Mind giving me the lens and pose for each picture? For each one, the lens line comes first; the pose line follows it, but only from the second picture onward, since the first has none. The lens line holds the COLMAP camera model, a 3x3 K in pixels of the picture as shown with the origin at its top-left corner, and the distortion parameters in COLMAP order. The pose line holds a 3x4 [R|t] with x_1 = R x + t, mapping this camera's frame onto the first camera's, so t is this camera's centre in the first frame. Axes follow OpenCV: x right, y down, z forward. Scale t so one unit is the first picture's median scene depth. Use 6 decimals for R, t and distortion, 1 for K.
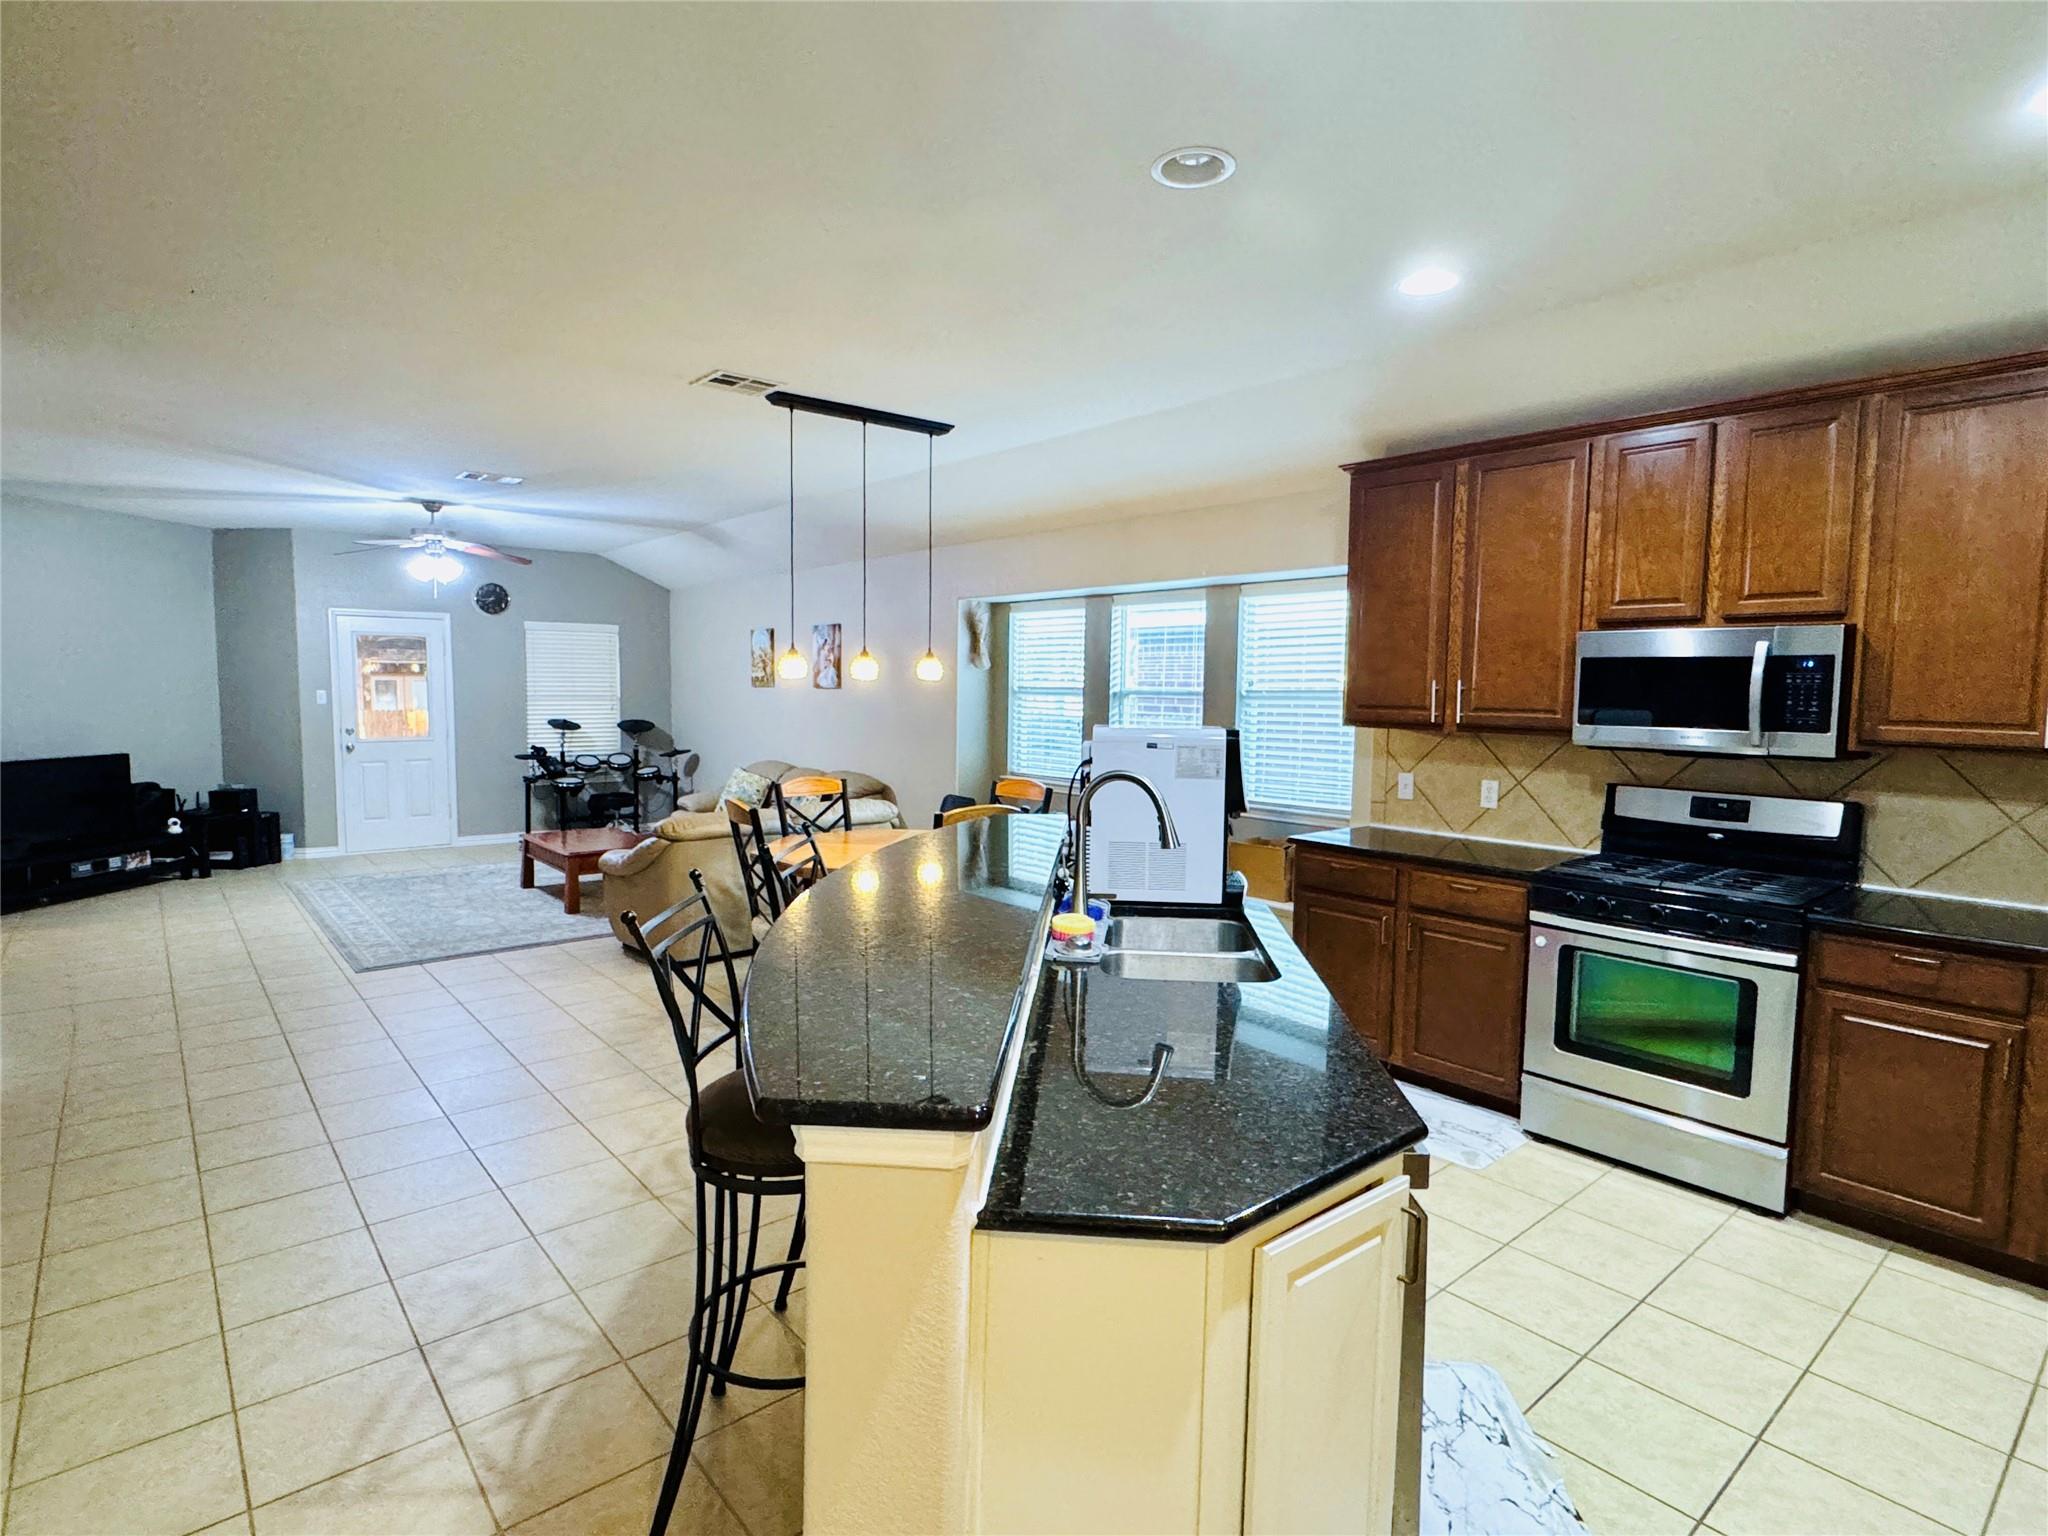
lens RADIAL K [[1061.0, 0, 1024.0], [0, 1061.0, 768.0], [0, 0, 1]] dist [-0.000977, 0.000512]
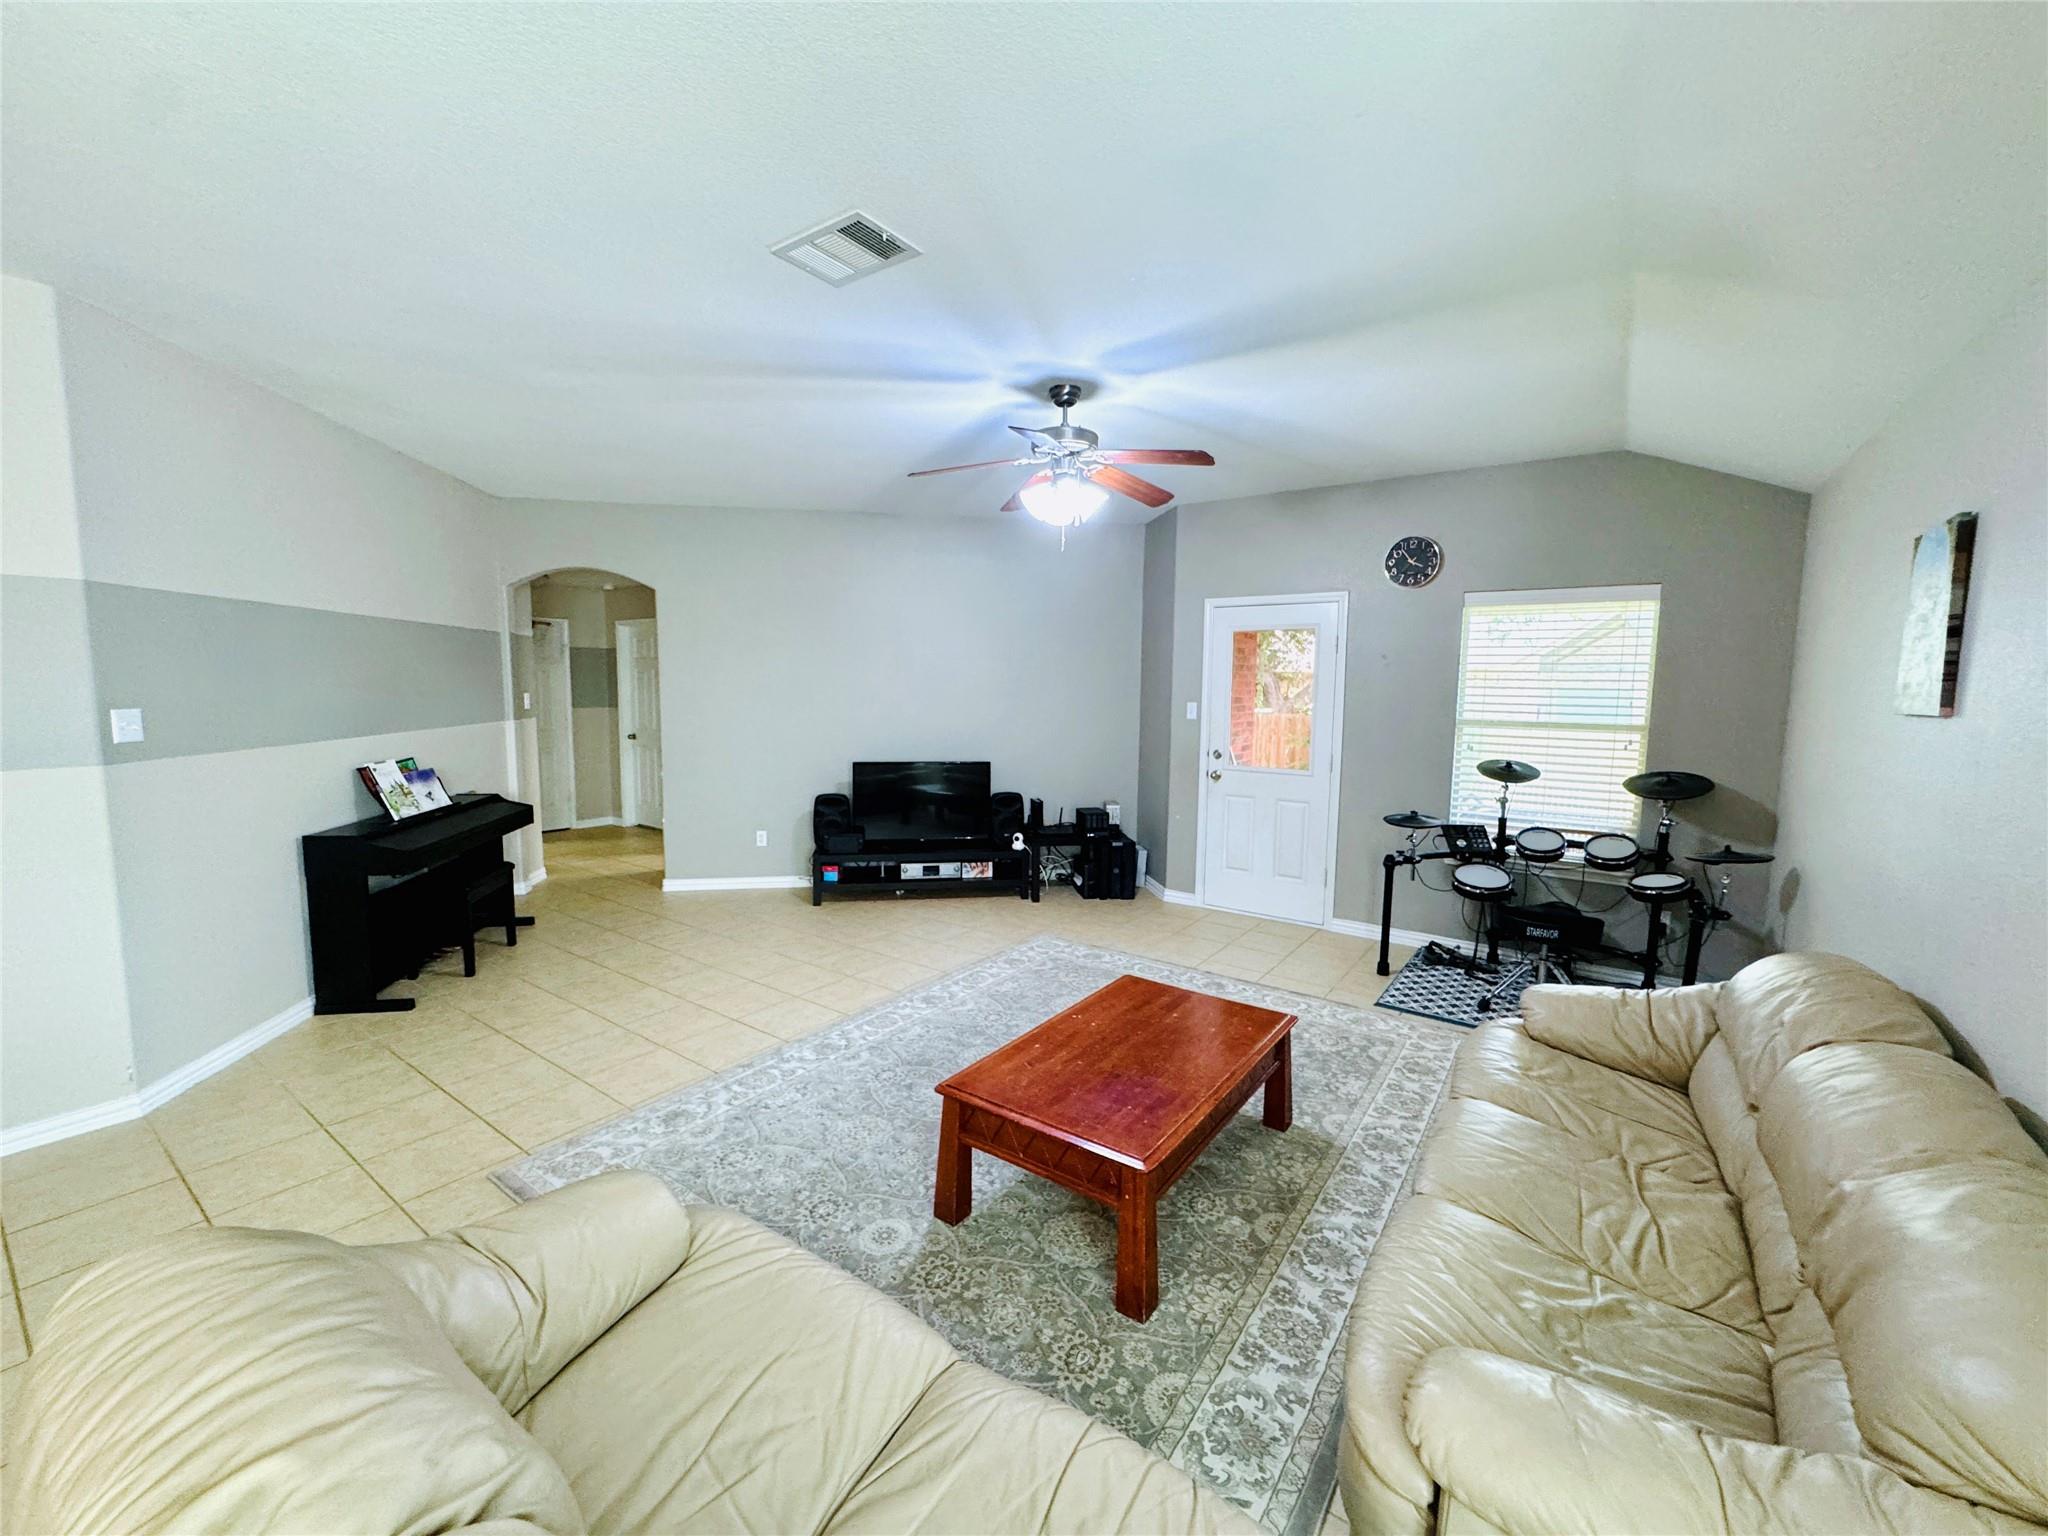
lens RADIAL K [[820.4, 0, 1024.0], [0, 820.4, 768.0], [0, 0, 1]] dist [-0.001649, -0.000010]
pose [[0.249066, 0.094882, -0.963828, -0.183478], [-0.090223, 0.993135, 0.074453, -0.126823], [0.964275, 0.068416, 0.255916, 1.561503]]
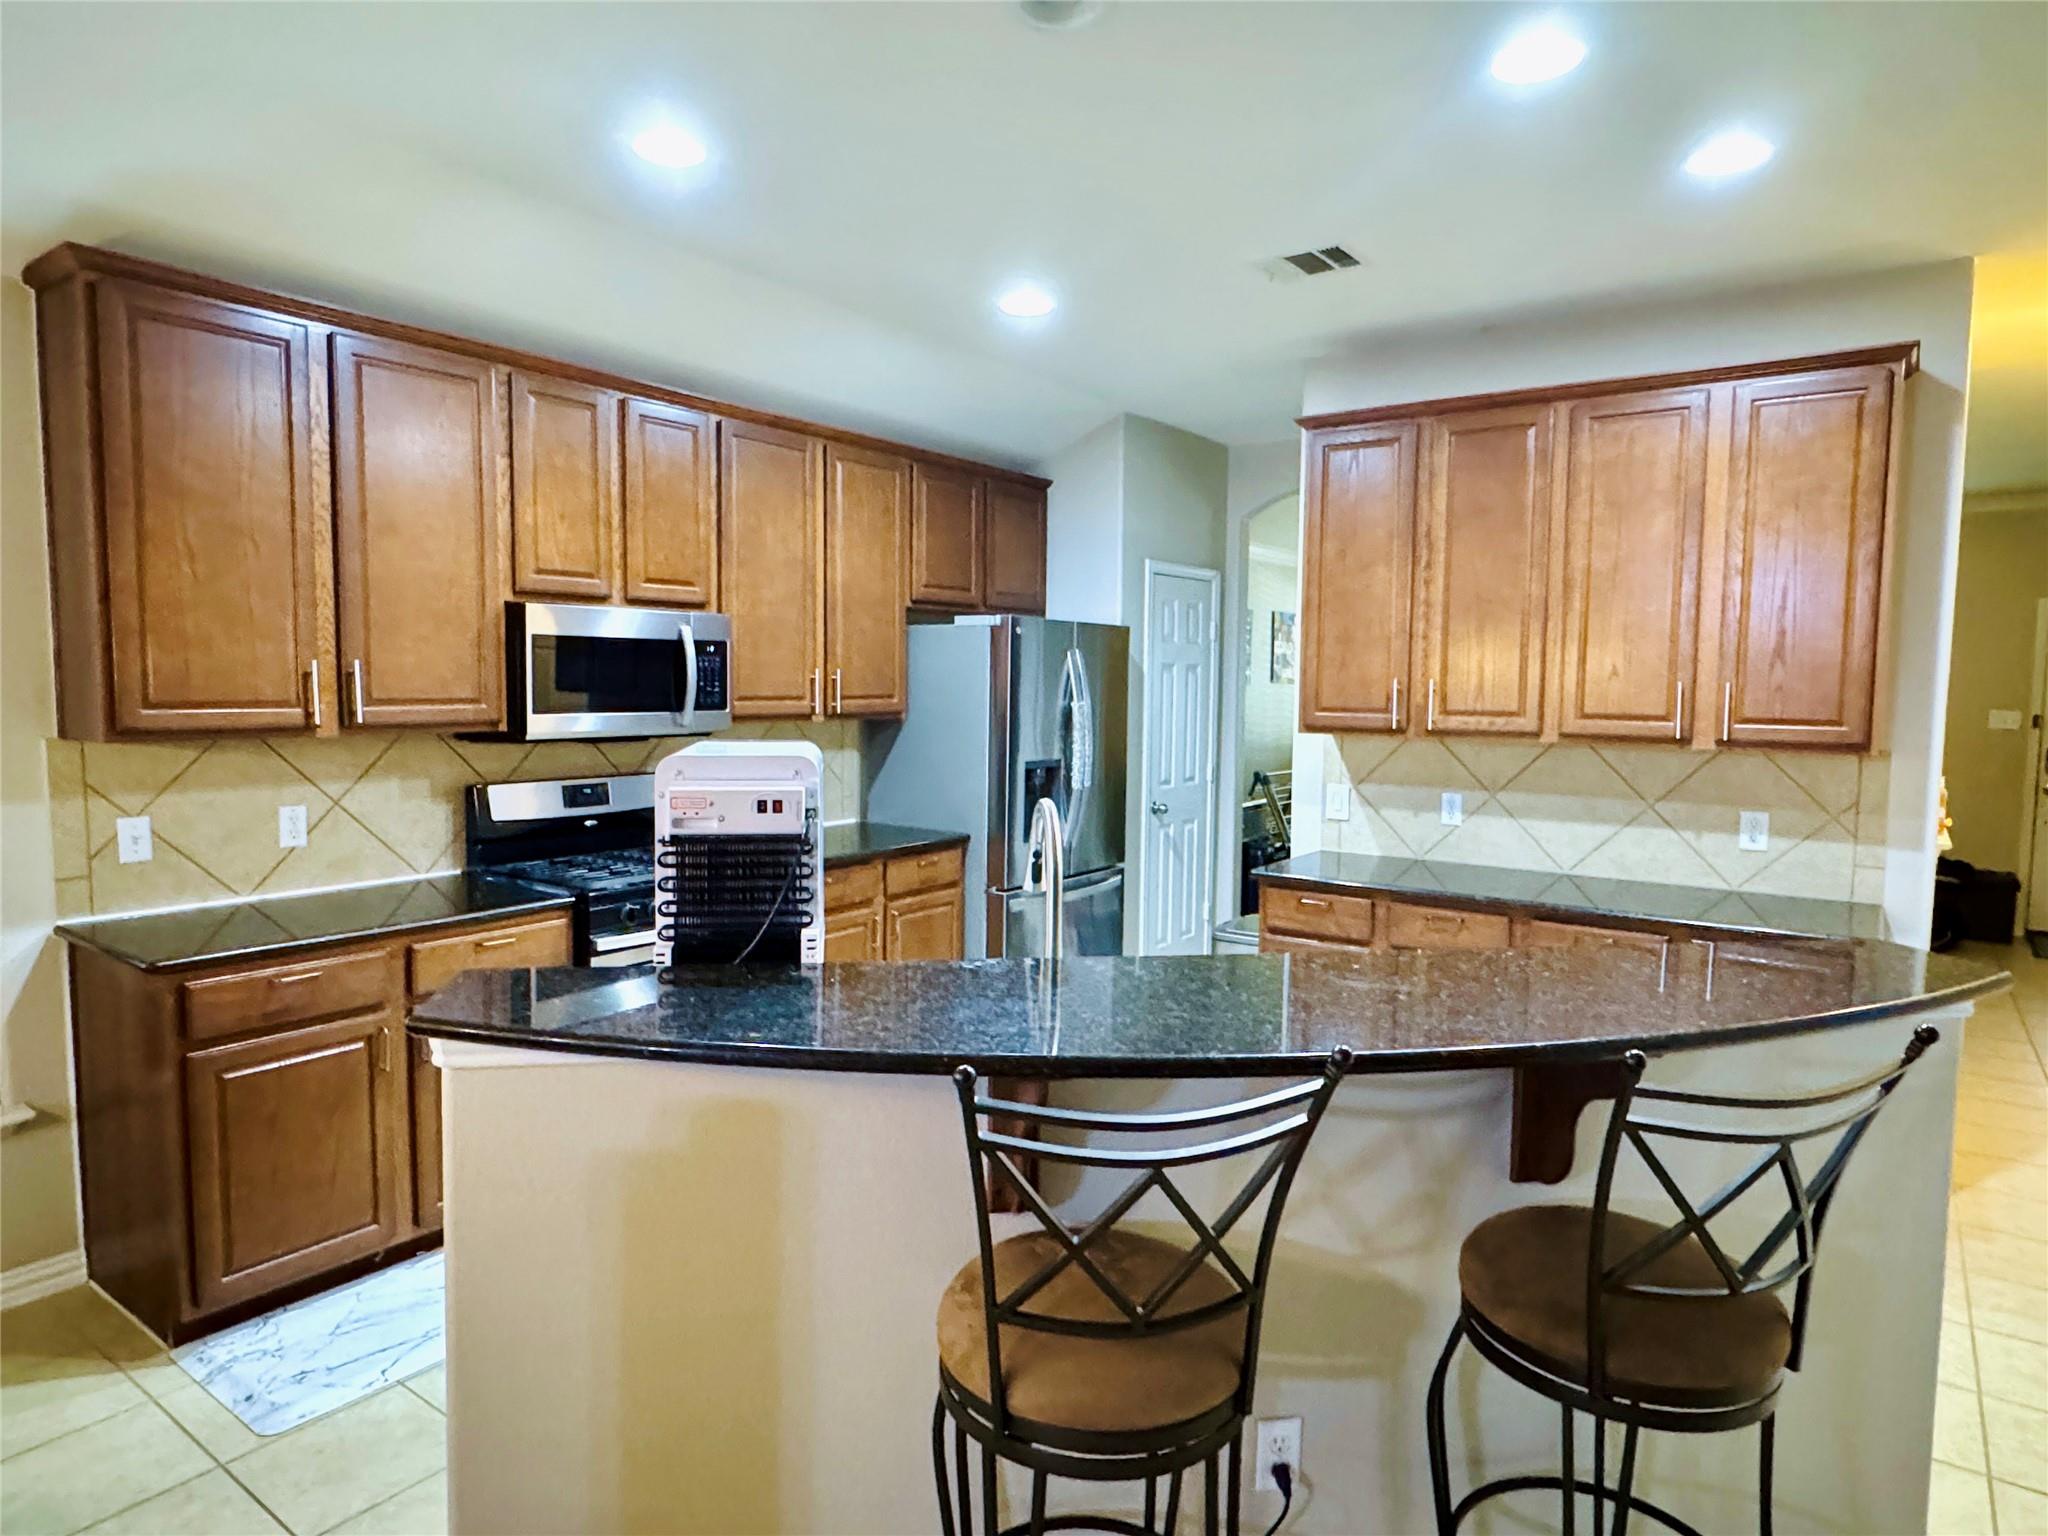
lens RADIAL K [[1188.5, 0, 1024.0], [0, 1188.5, 768.0], [0, 0, 1]] dist [-0.001232, 0.000211]
pose [[-0.239004, -0.088982, 0.966933, -0.431935], [0.066493, 0.991955, 0.107720, -0.067491], [-0.968739, 0.090040, -0.231165, 0.769060]]
